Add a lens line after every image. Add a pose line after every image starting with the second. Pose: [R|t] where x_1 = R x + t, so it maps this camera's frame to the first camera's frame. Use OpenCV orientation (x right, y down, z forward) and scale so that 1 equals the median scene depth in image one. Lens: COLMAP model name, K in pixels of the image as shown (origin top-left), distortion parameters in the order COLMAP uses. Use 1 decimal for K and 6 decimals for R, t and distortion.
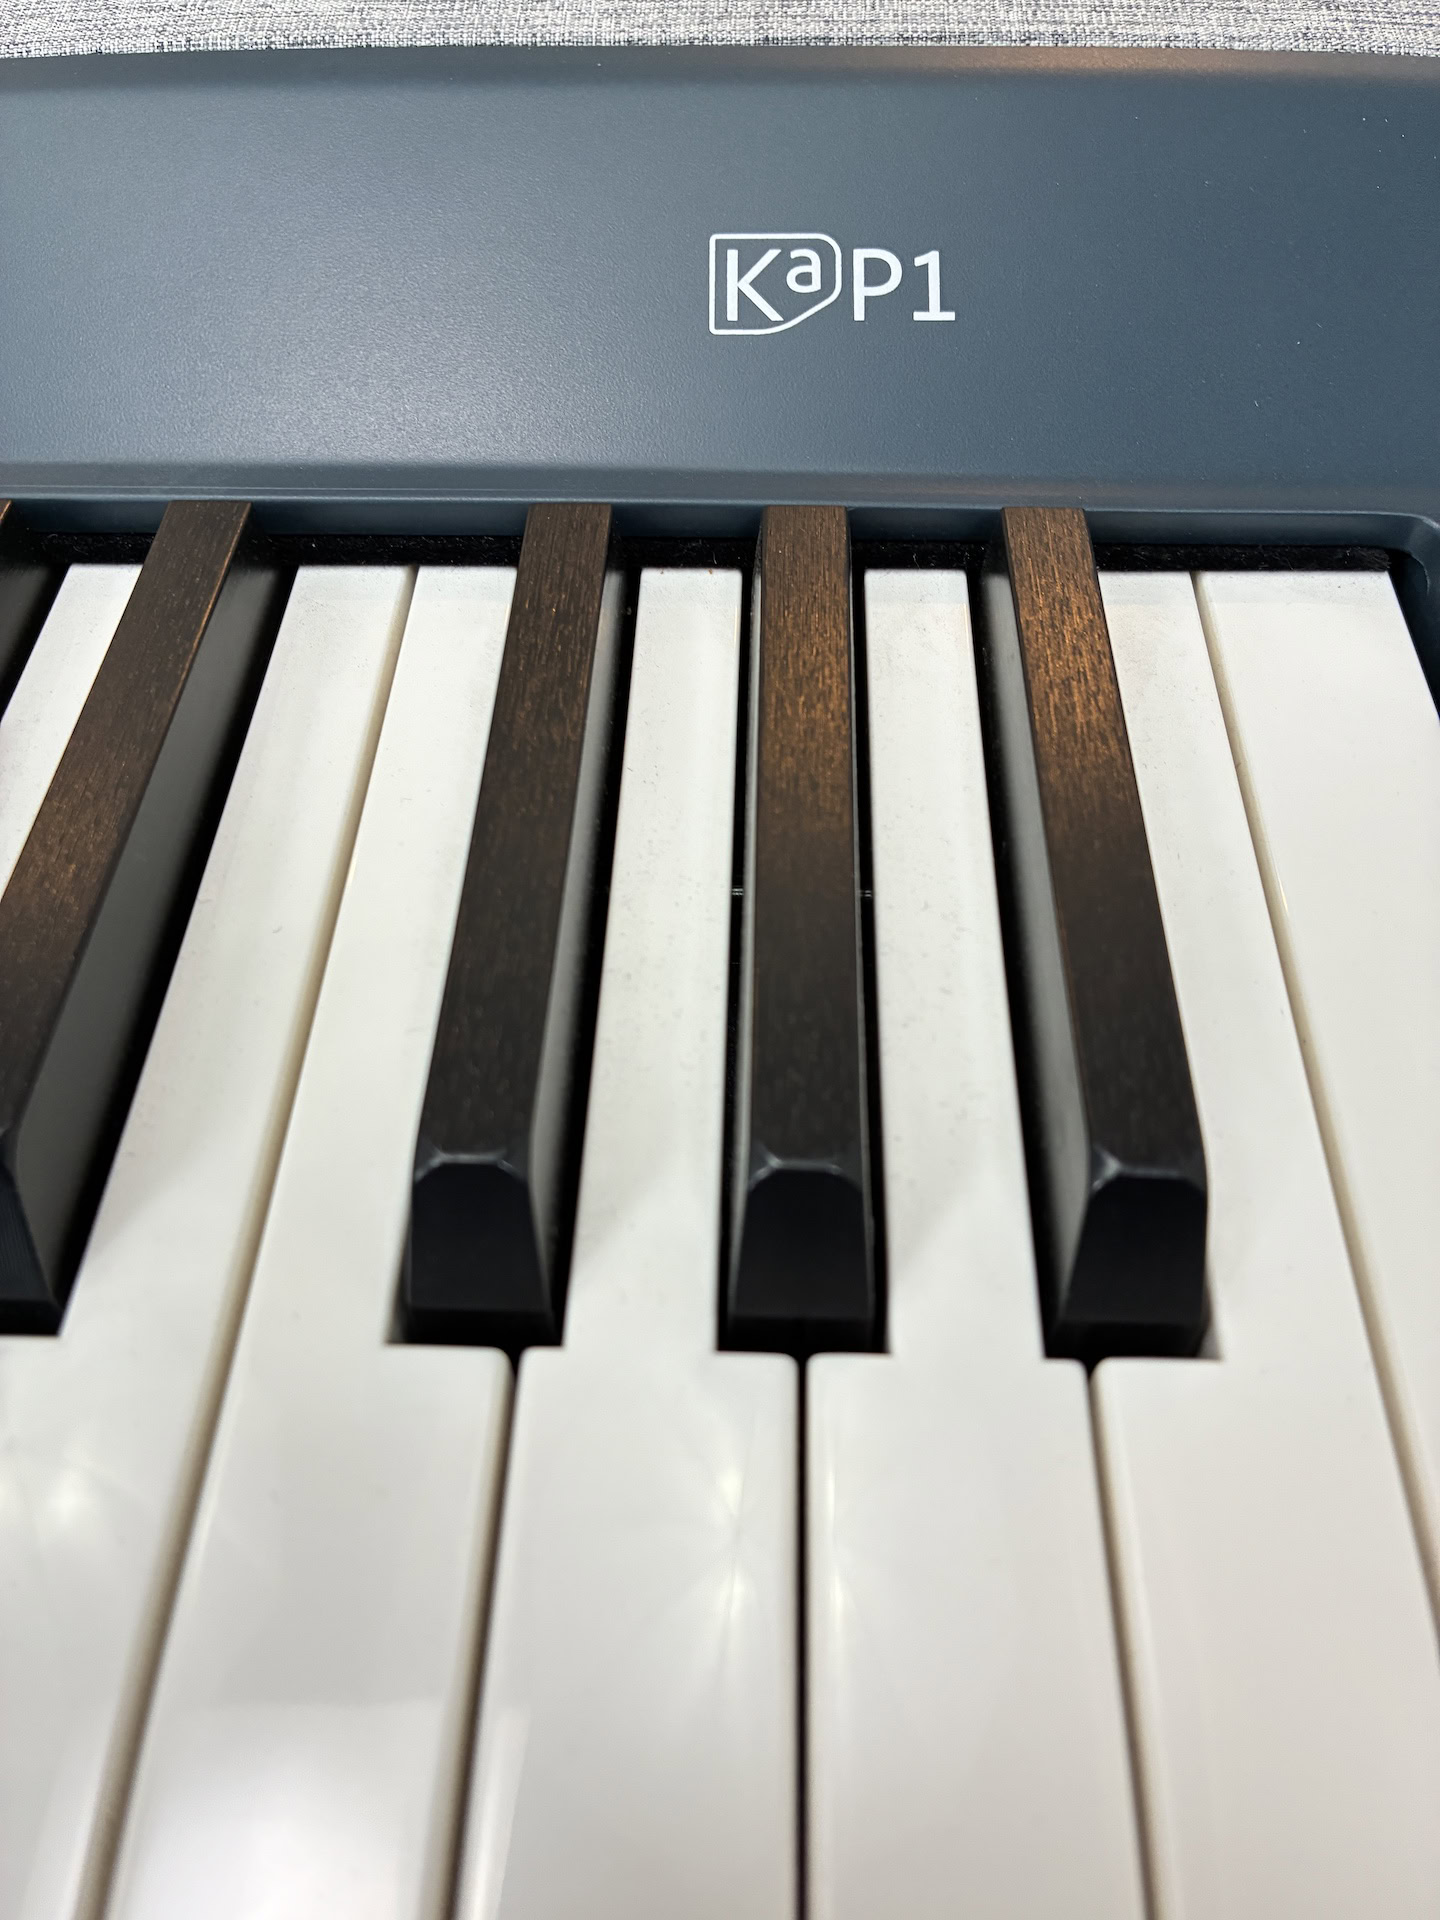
lens RADIAL K [[1508.9, 0, 612.3], [0, 1508.9, 996.9], [0, 0, 1]] dist [0.027760, -0.048994]
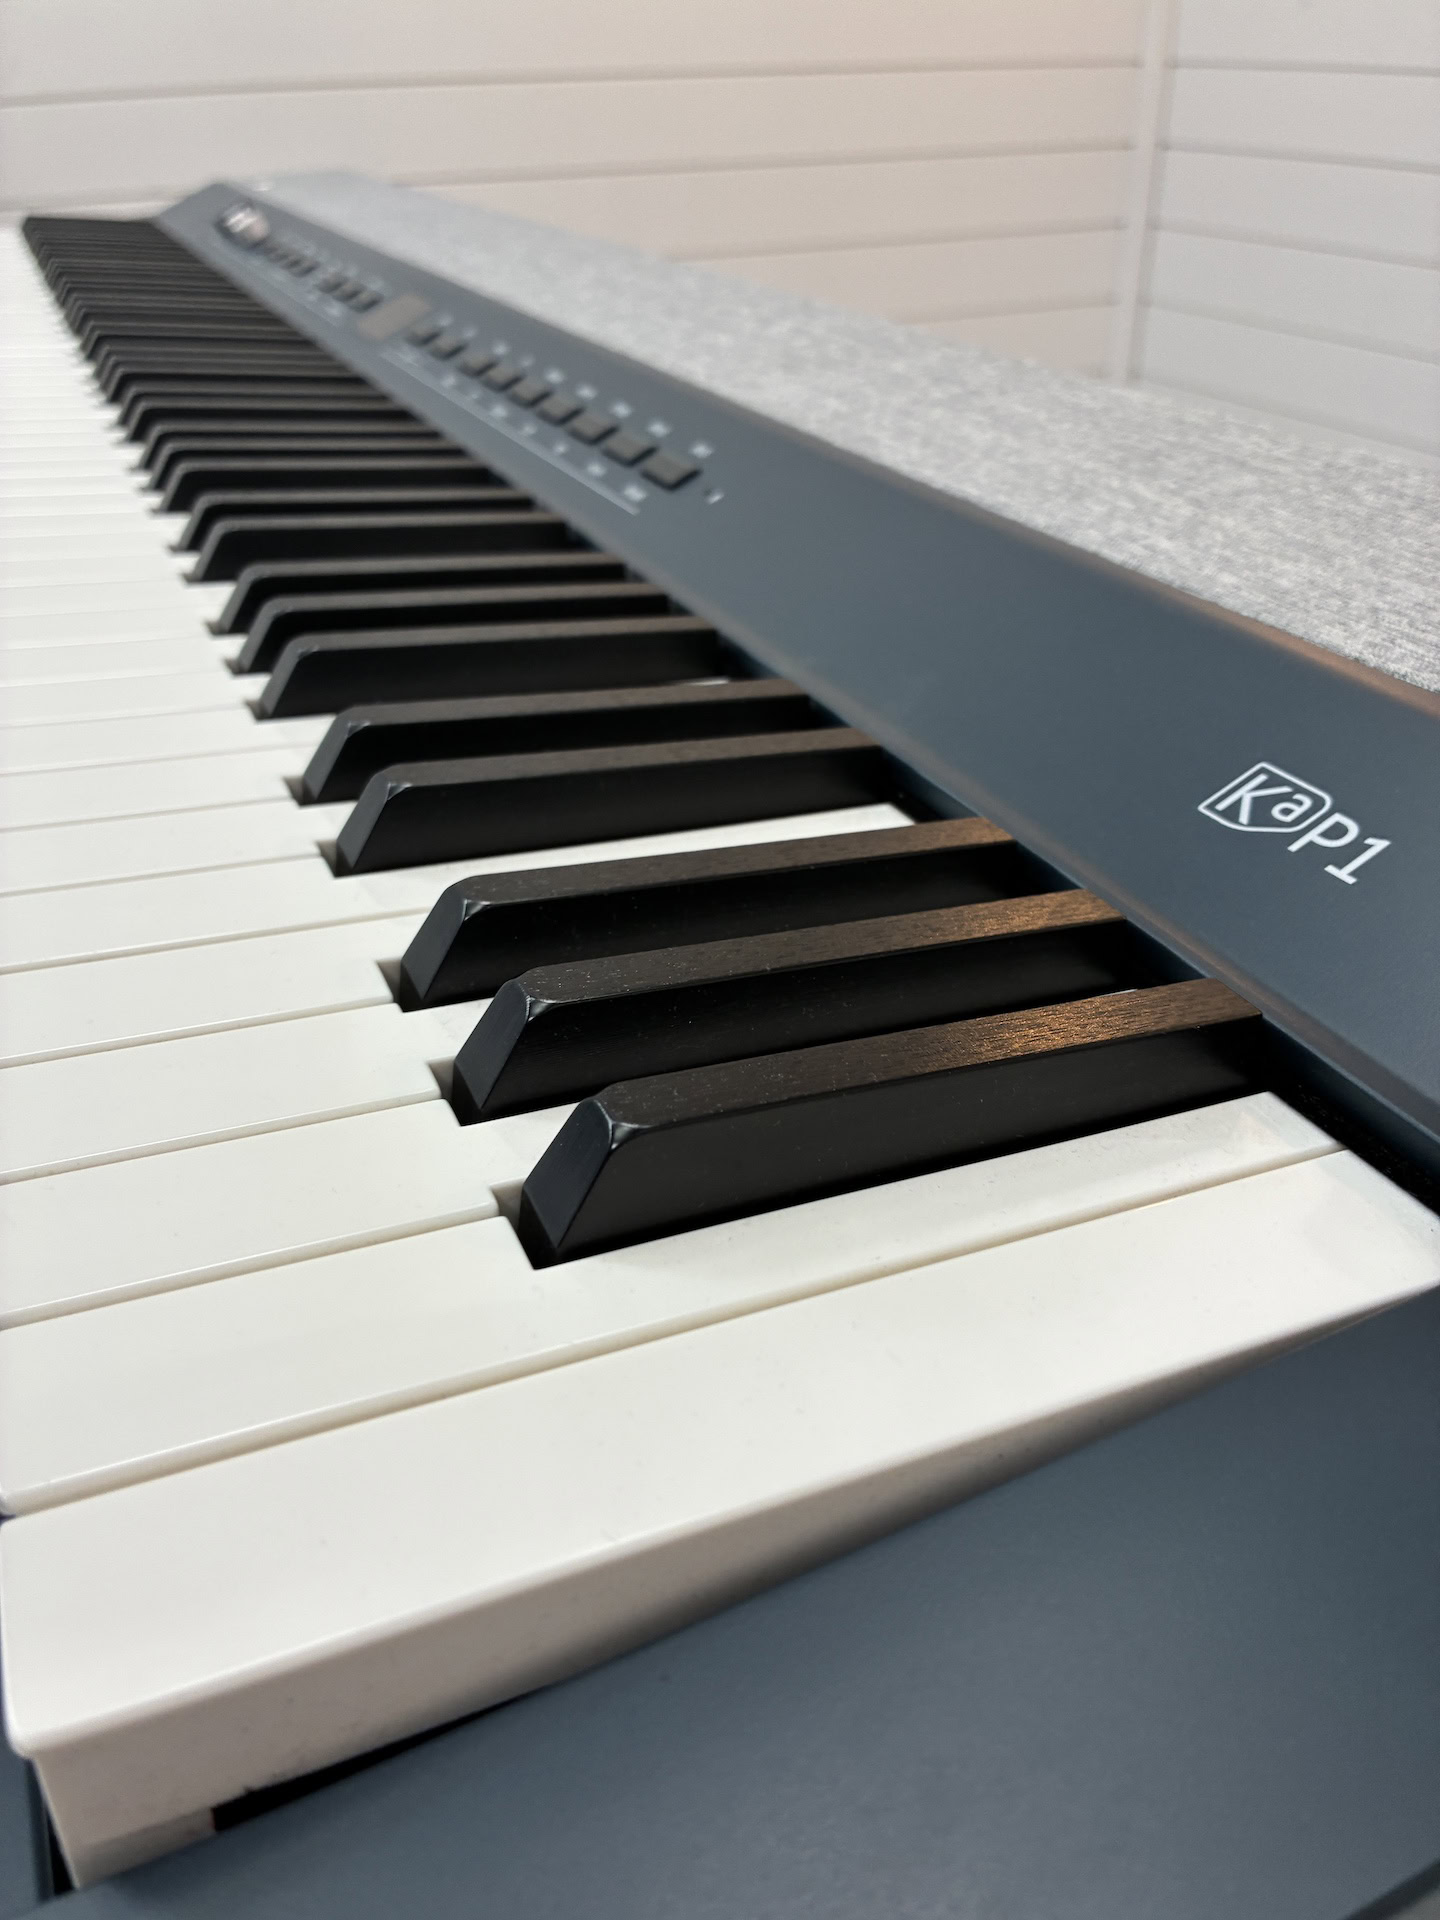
lens RADIAL K [[1508.9, 0, 722.8], [0, 1508.9, 967.6], [0, 0, 1]] dist [0.027760, -0.048994]
pose [[0.449302, 0.475497, -0.756327, 0.910298], [-0.752944, 0.657200, -0.034115, -0.004591], [0.480837, 0.584799, 0.653304, 0.051774]]
